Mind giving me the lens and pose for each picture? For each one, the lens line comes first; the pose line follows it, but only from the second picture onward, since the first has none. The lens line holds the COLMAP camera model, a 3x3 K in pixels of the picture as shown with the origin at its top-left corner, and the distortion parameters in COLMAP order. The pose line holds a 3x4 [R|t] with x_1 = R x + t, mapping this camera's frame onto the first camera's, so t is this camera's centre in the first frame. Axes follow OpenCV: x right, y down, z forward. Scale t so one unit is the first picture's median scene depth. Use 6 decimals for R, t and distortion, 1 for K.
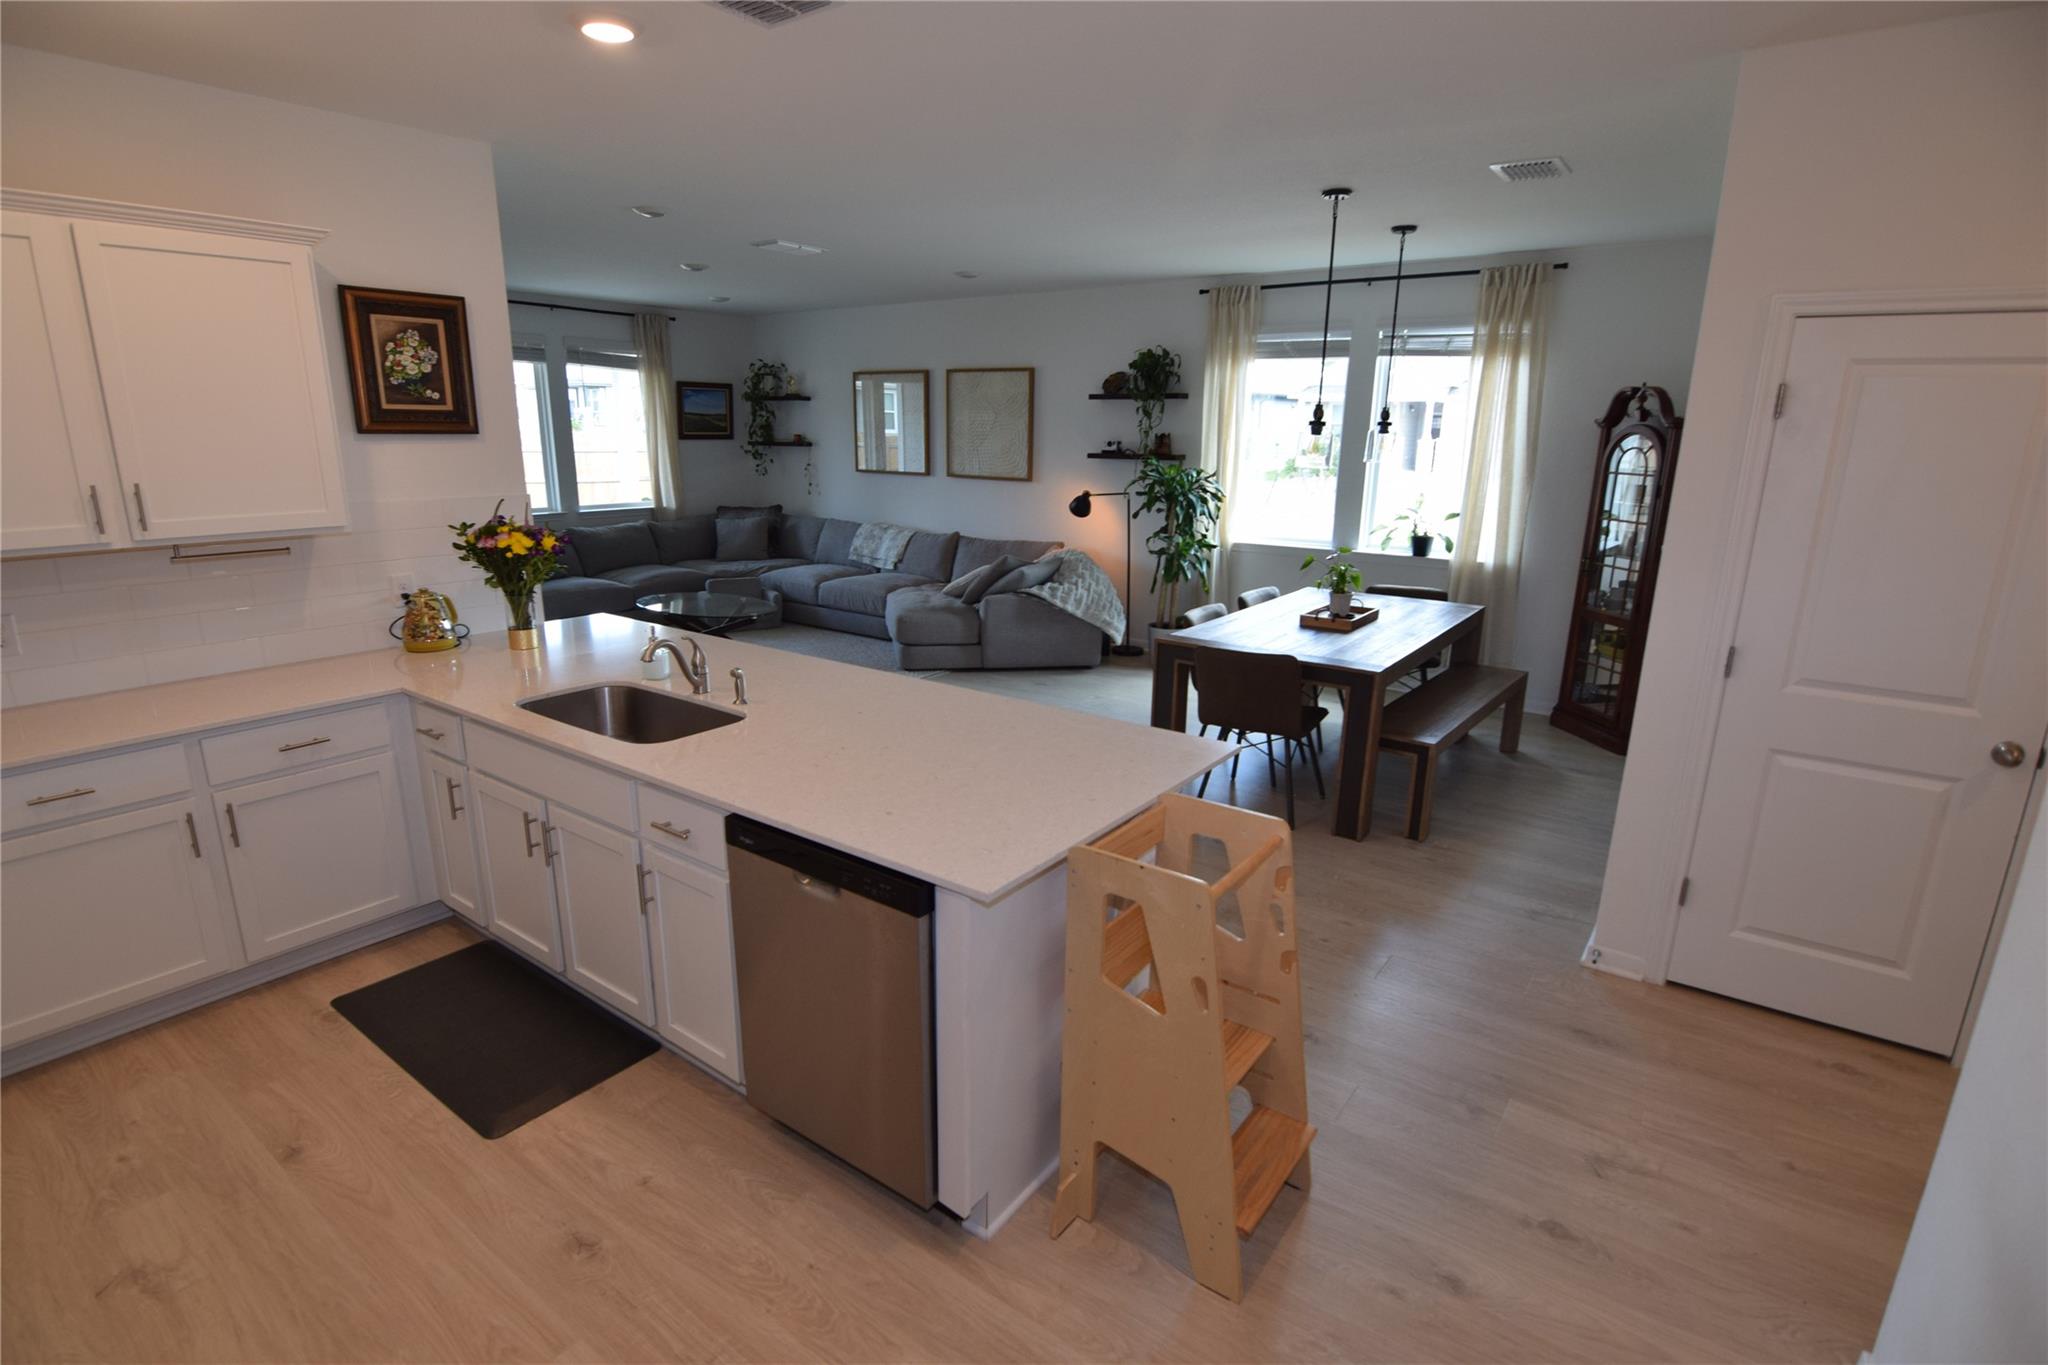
lens RADIAL K [[990.6, 0, 1002.7], [0, 990.6, 684.7], [0, 0, 1]] dist [-0.013892, -0.008690]
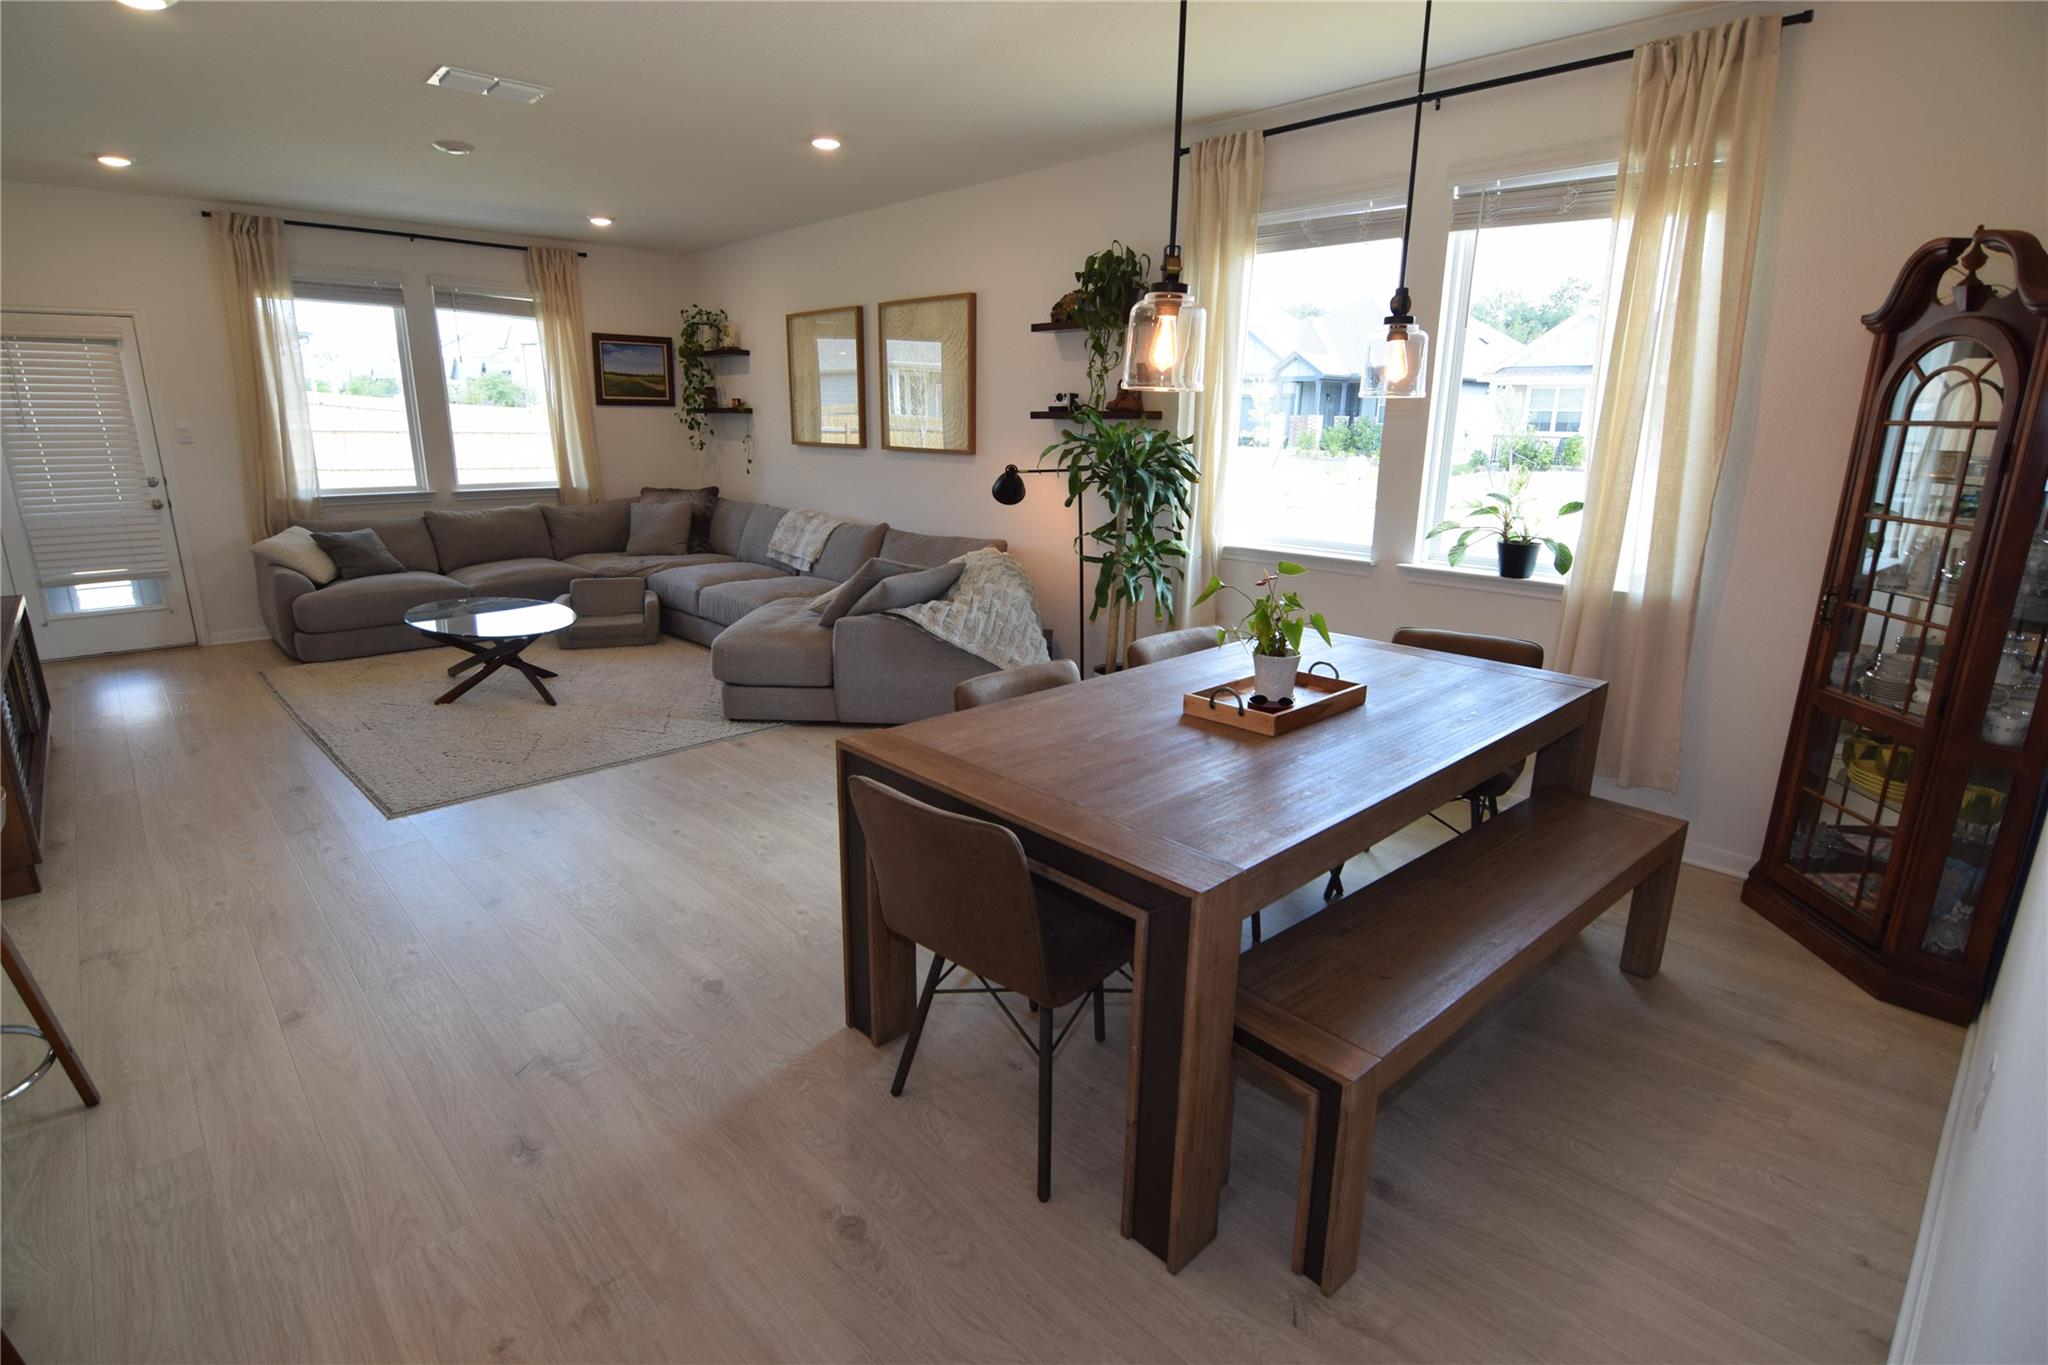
lens RADIAL K [[990.6, 0, 1002.7], [0, 990.6, 684.7], [0, 0, 1]] dist [-0.013892, -0.008690]
pose [[0.983765, 0.045336, -0.173642, 0.219055], [-0.044376, 0.998971, 0.009404, -0.056213], [0.173889, -0.001546, 0.984764, 0.359344]]
